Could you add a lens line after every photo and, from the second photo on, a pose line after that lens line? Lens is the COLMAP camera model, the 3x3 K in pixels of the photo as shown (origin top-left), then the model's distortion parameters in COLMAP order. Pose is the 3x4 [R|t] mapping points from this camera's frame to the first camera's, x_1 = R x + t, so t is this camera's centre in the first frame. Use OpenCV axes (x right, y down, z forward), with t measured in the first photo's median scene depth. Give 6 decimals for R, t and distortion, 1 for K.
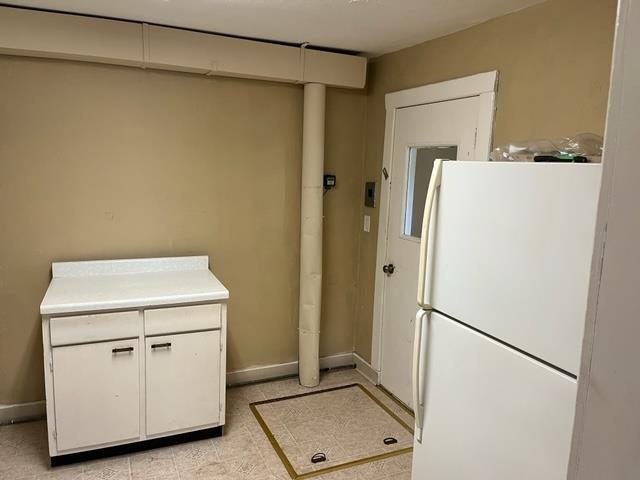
lens RADIAL K [[484.7, 0, 318.8], [0, 484.7, 239.2], [0, 0, 1]] dist [0.038755, -0.001894]
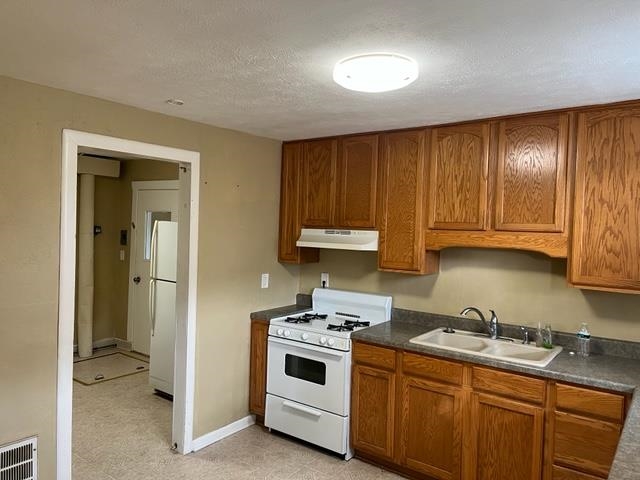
lens RADIAL K [[484.7, 0, 318.3], [0, 484.7, 237.4], [0, 0, 1]] dist [0.038755, -0.001894]
pose [[0.874396, -0.012754, 0.485046, -0.131731], [0.065600, 0.993584, -0.092131, 0.112566], [-0.480758, 0.112378, 0.869622, -0.837786]]
